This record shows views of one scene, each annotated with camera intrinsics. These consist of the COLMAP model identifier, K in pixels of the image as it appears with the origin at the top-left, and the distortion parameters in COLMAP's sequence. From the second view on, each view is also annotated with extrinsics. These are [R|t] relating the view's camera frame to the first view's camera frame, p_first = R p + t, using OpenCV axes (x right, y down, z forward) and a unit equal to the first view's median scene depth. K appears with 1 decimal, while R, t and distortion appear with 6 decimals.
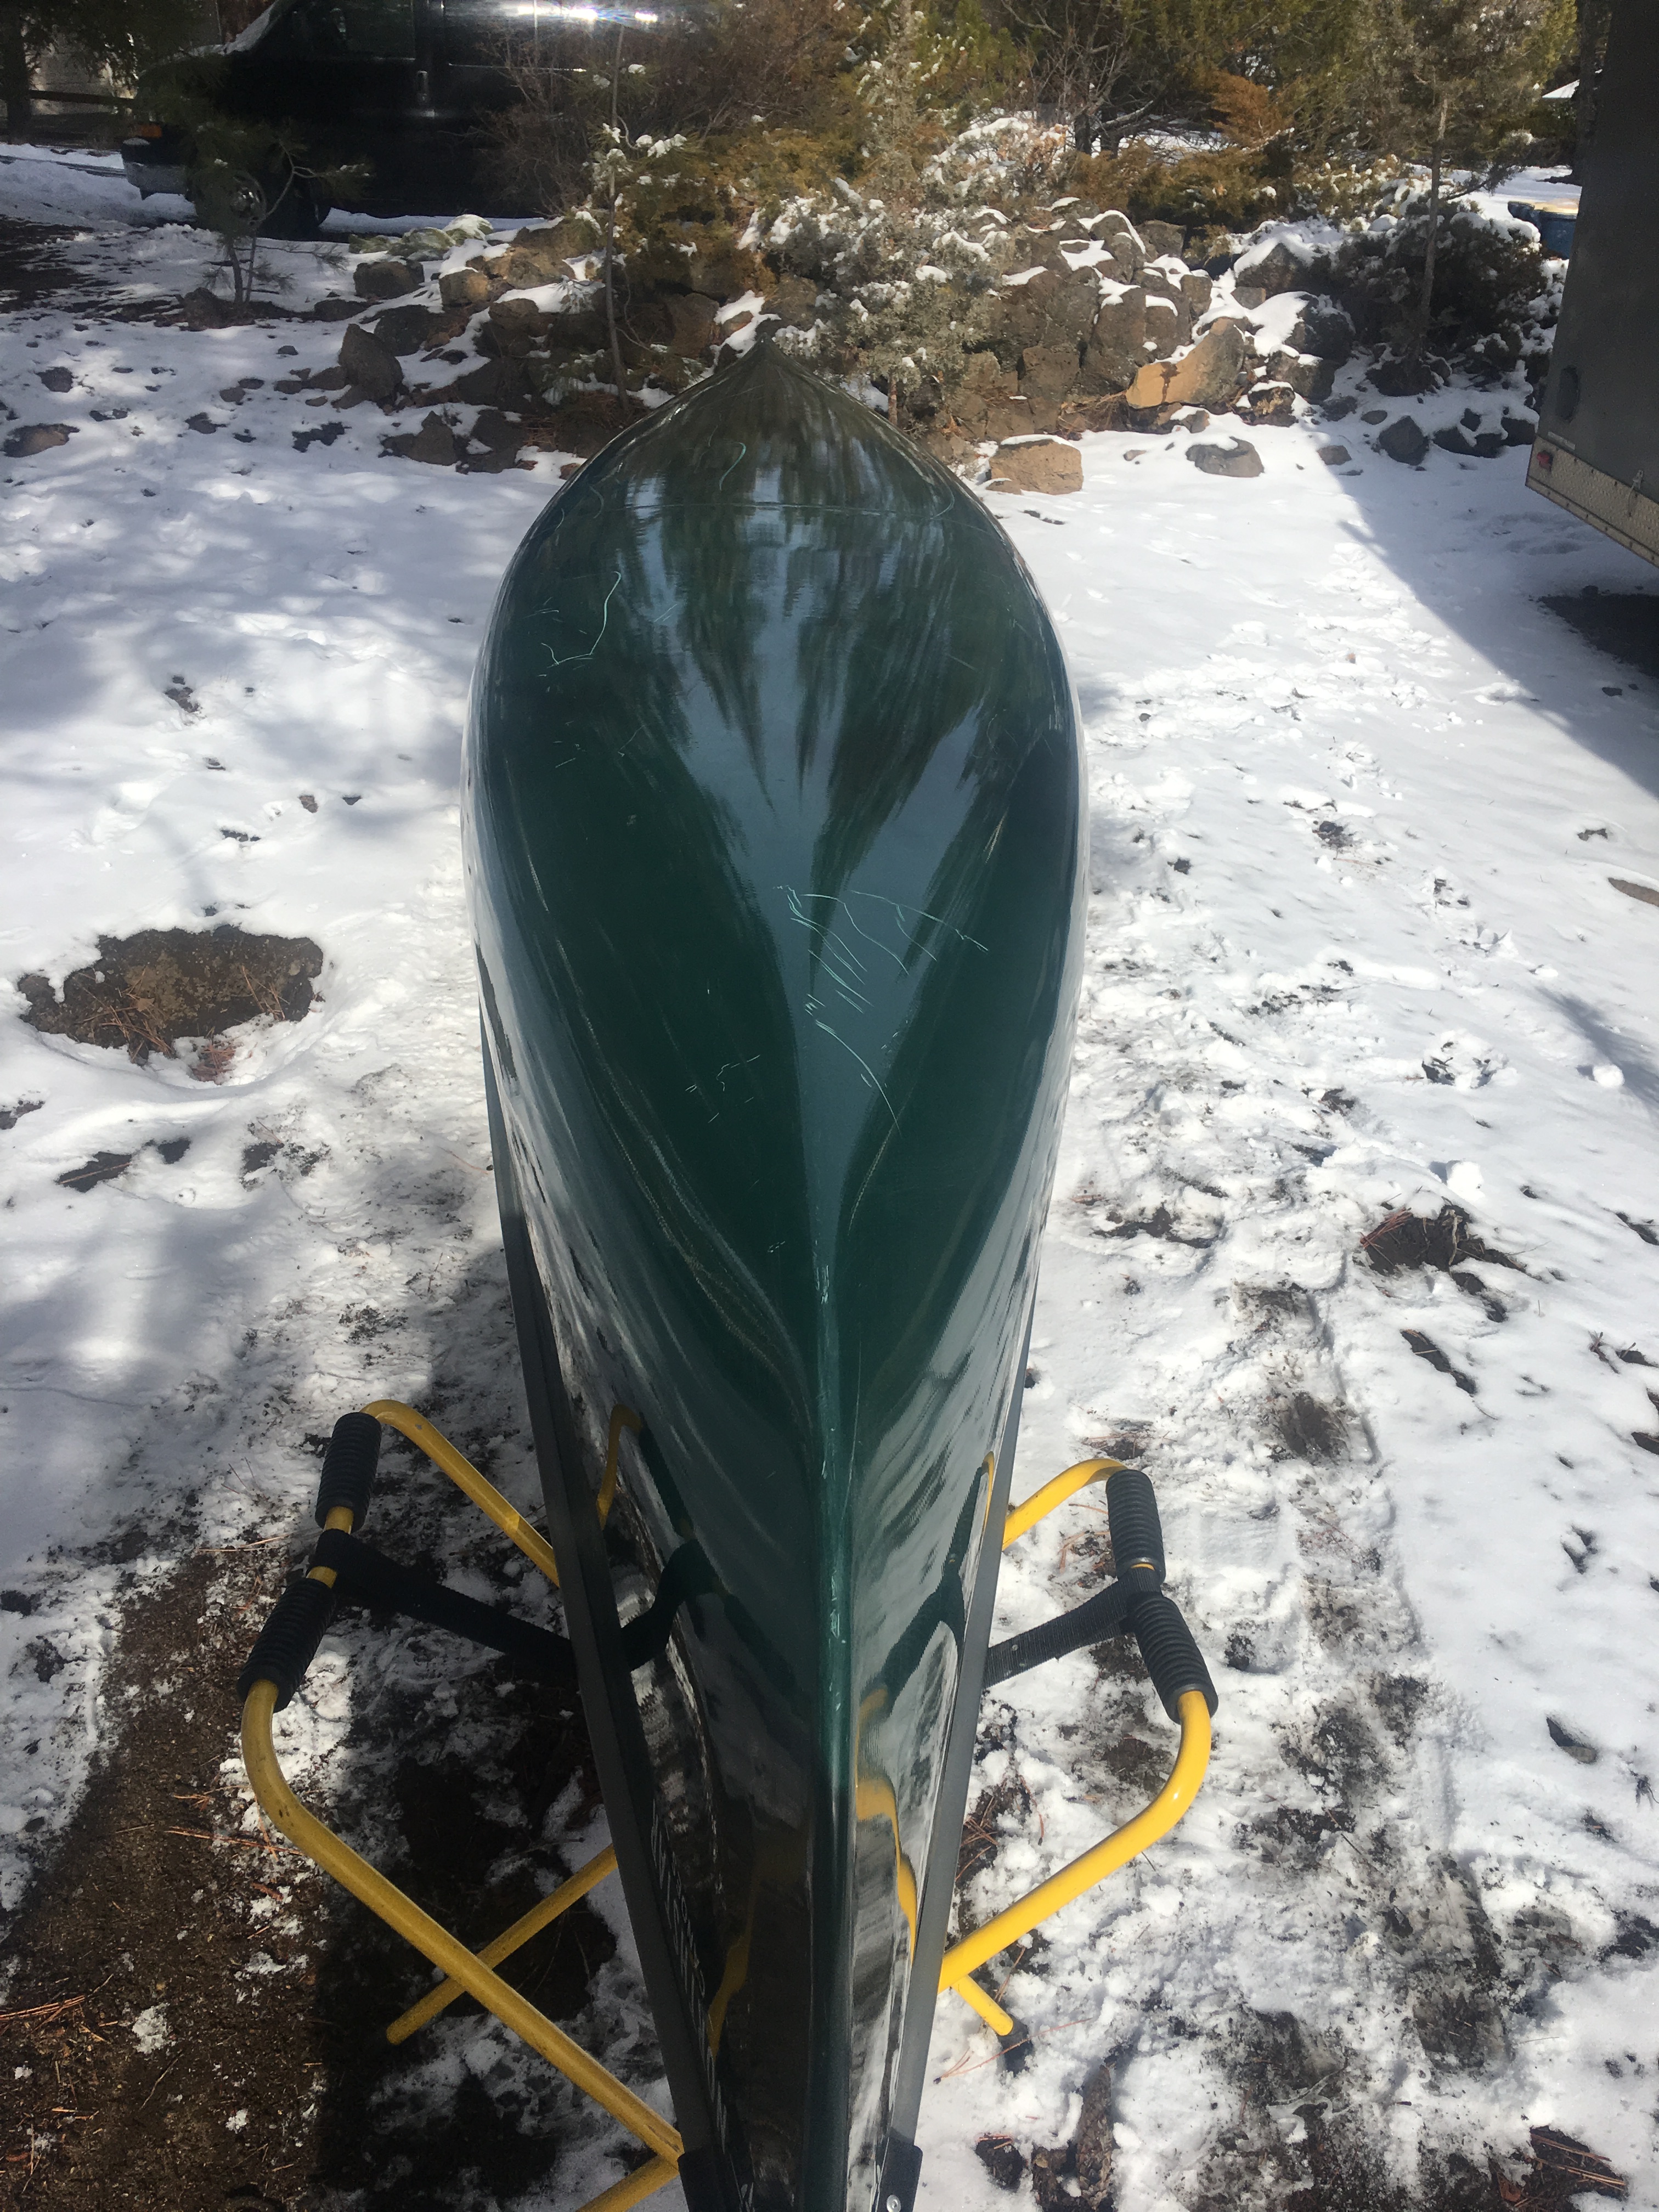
lens RADIAL K [[1883.9, 0, 829.5], [0, 1883.9, 1106.0], [0, 0, 1]] dist [0.135906, -0.196518]
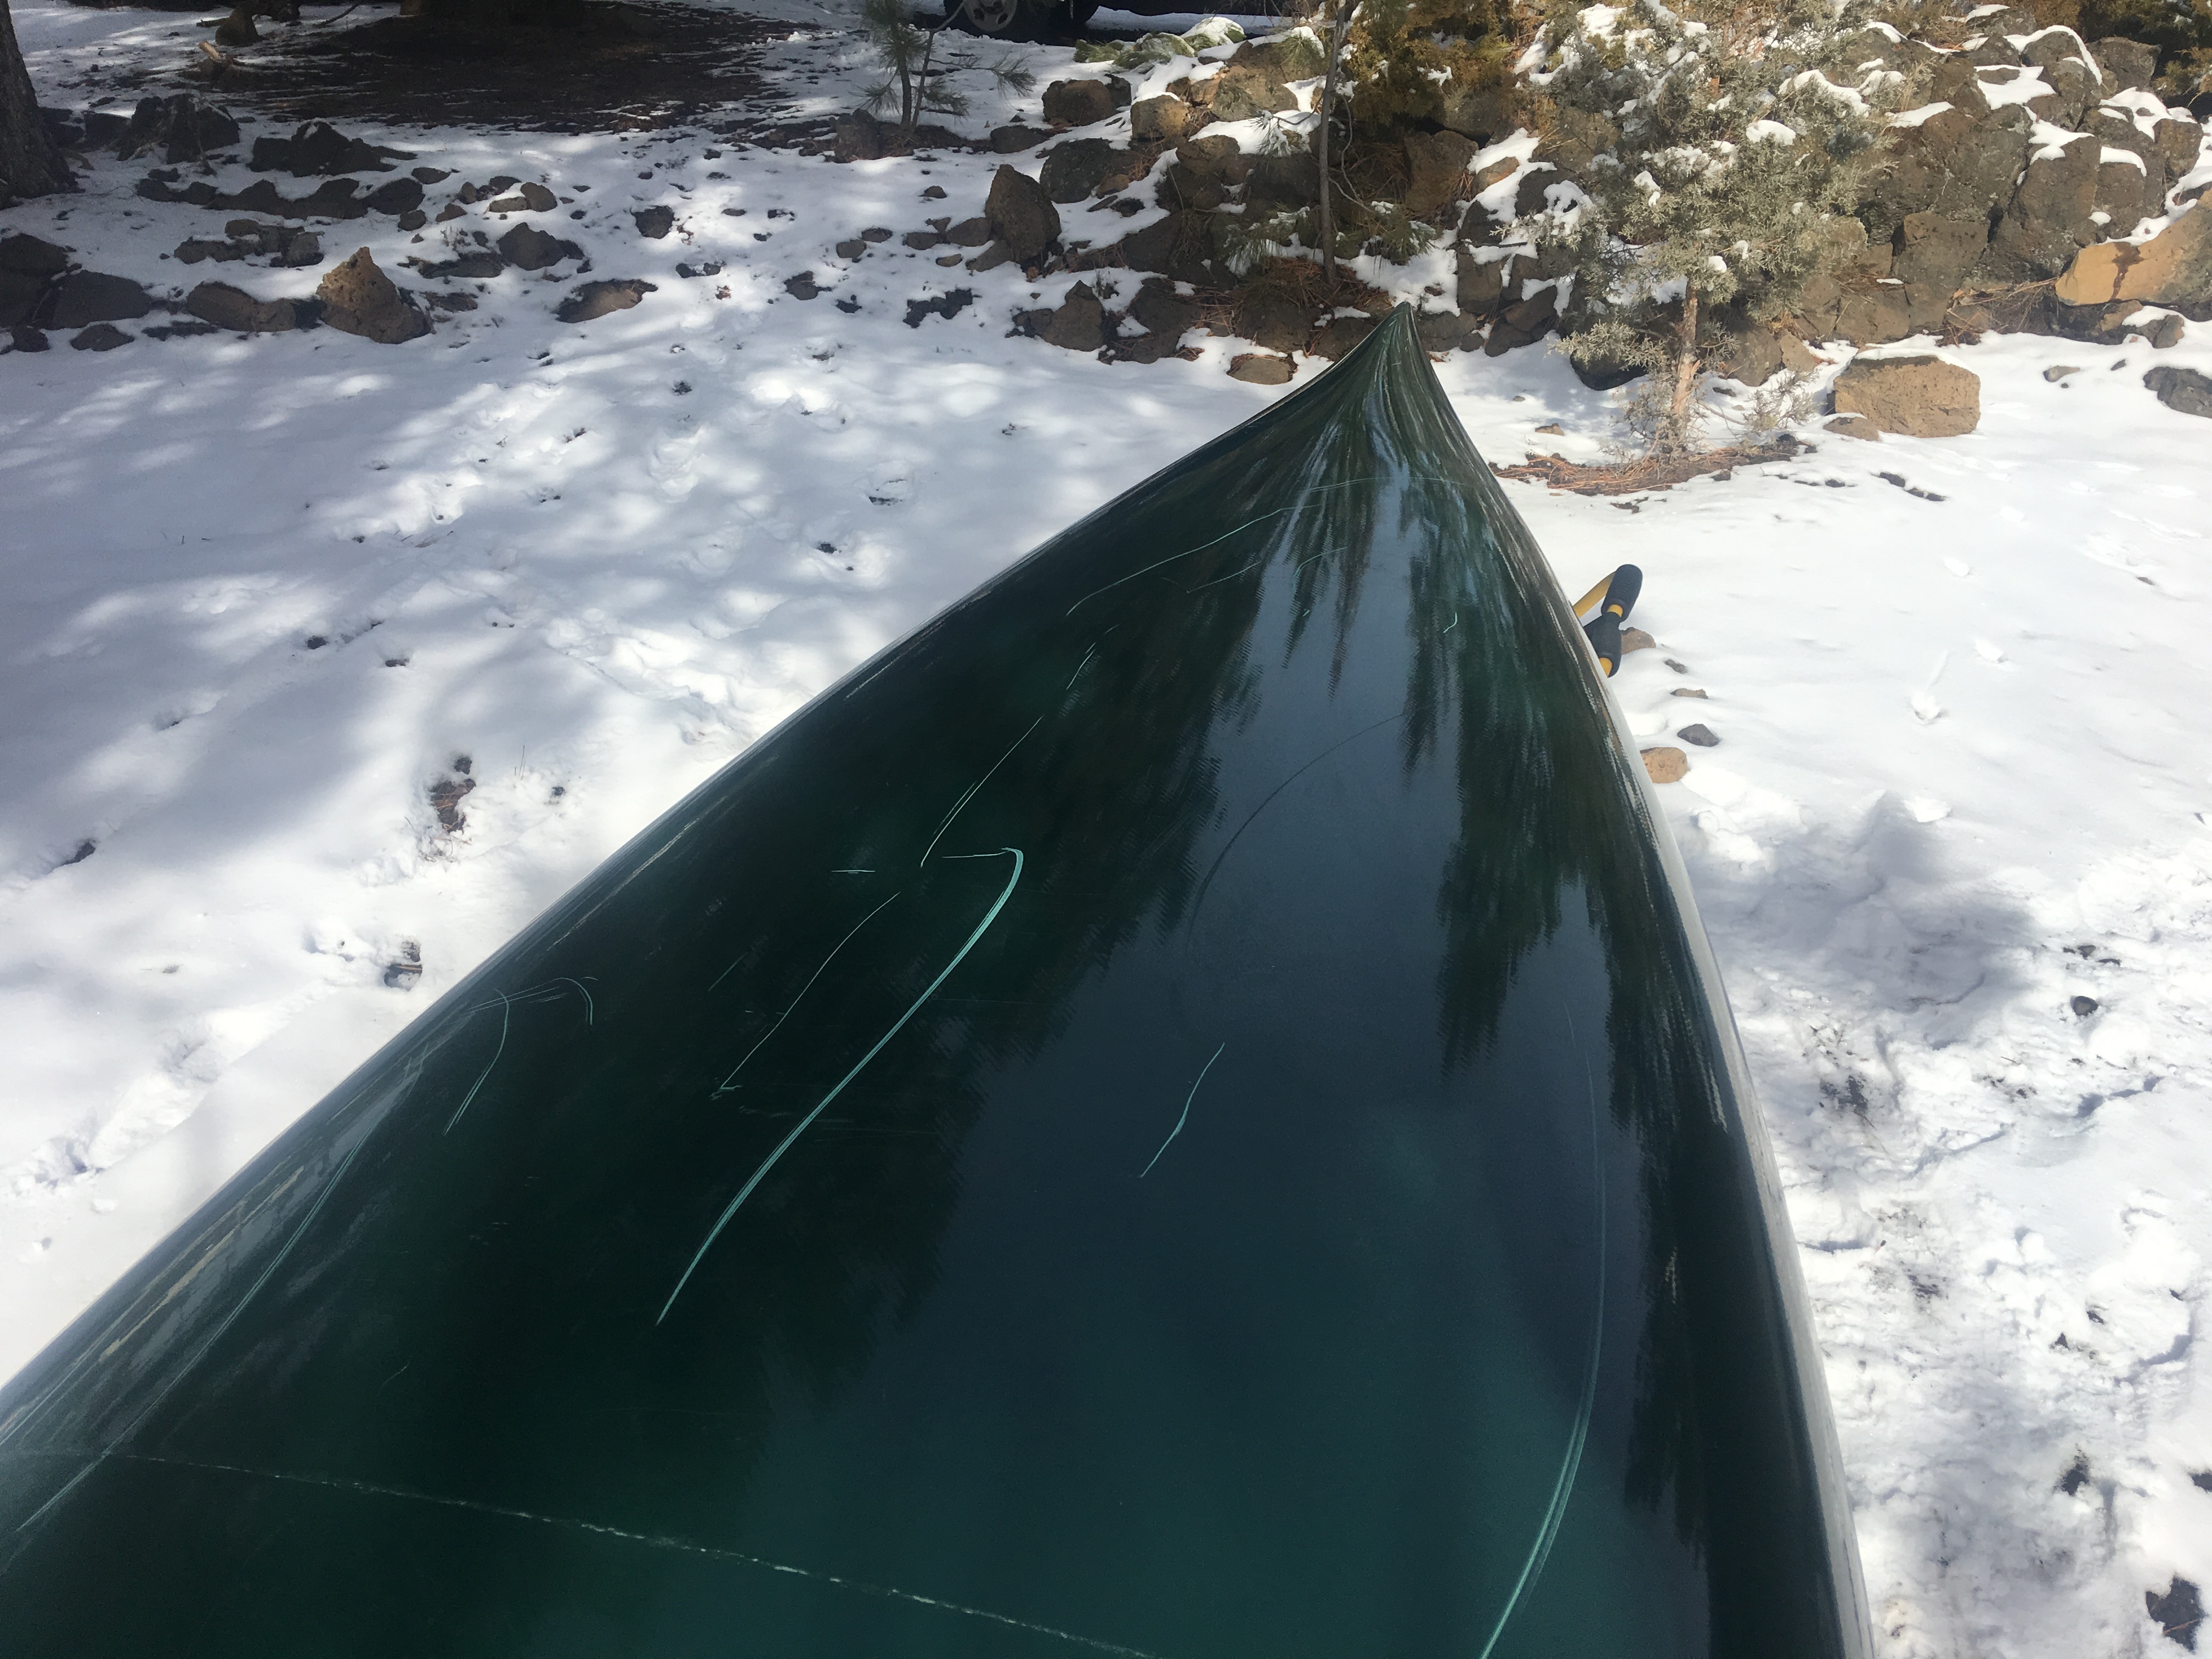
lens RADIAL K [[1883.9, 0, 1122.5], [0, 1883.9, 817.0], [0, 0, 1]] dist [0.135906, -0.196518]
pose [[0.963766, 0.112275, -0.241969, 0.022501], [-0.118996, 0.992806, -0.013296, -0.150402], [0.238735, 0.041608, 0.970193, 0.287966]]
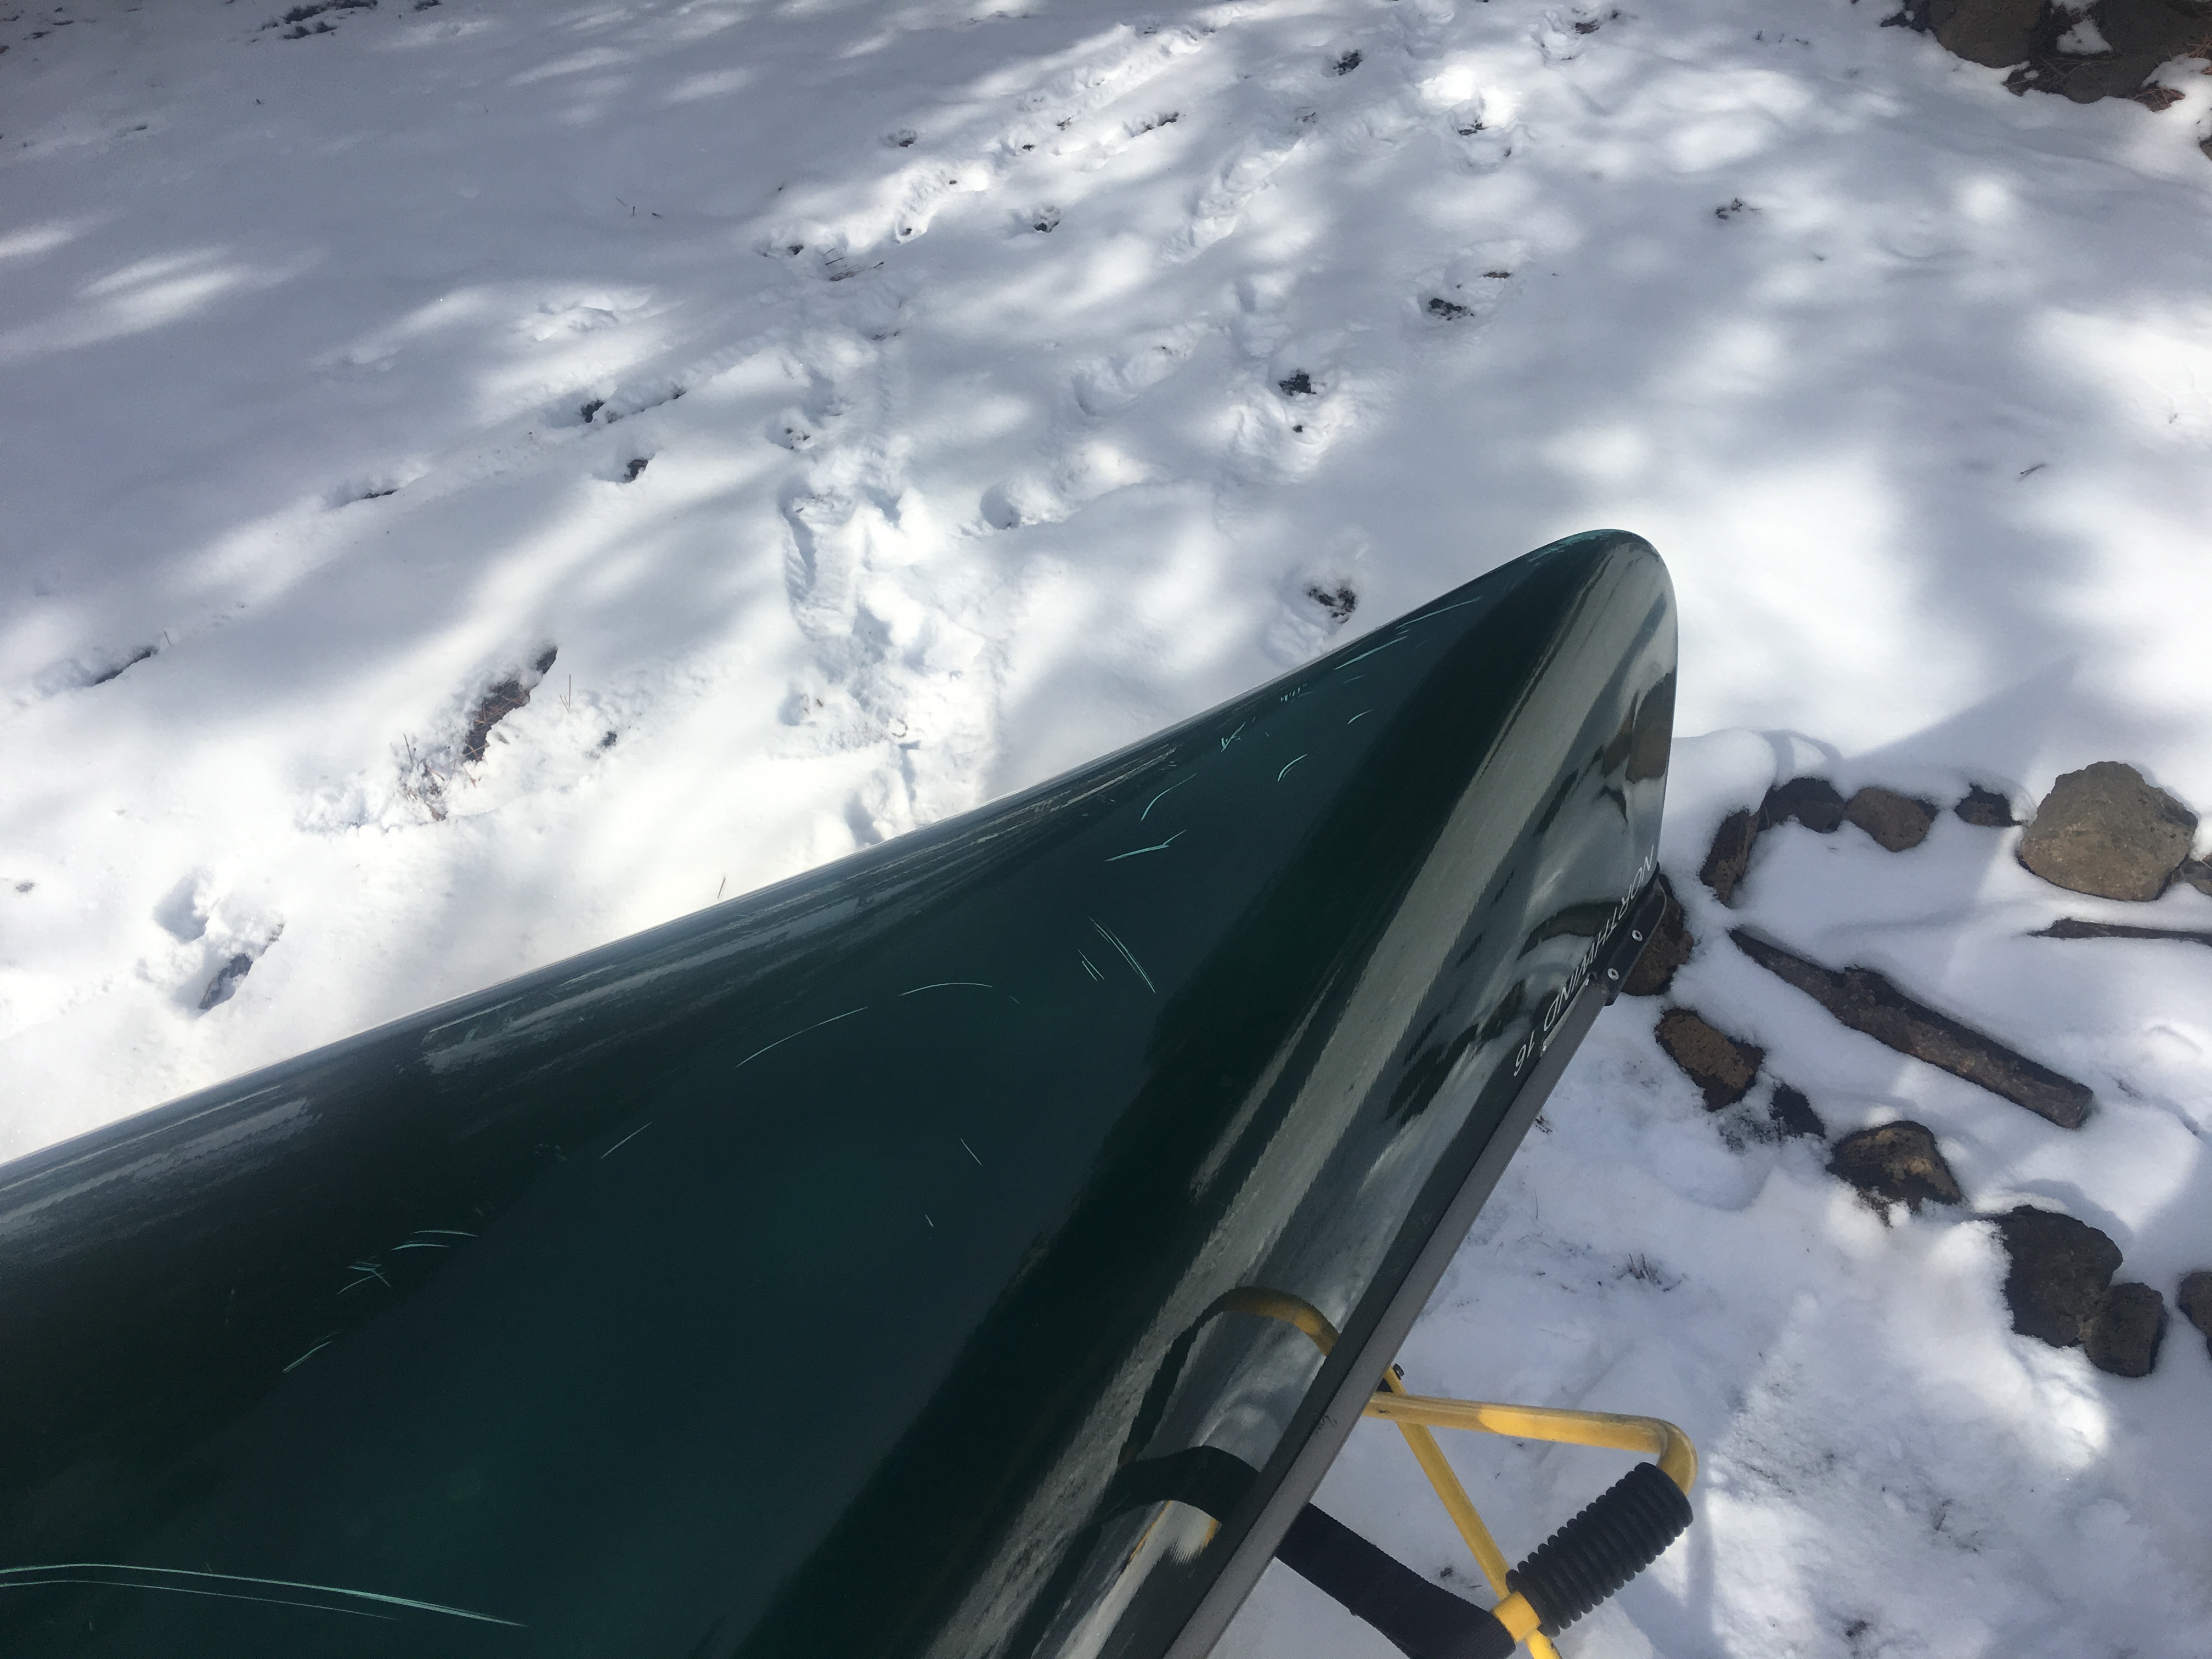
lens RADIAL K [[1905.5, 0, 1110.1], [0, 1905.5, 812.1], [0, 0, 1]] dist [0.117346, -0.181751]
pose [[0.652296, 0.455967, -0.605478, 0.054477], [-0.322282, 0.889861, 0.322926, -0.269627], [0.686035, -0.015509, 0.727403, 0.496244]]
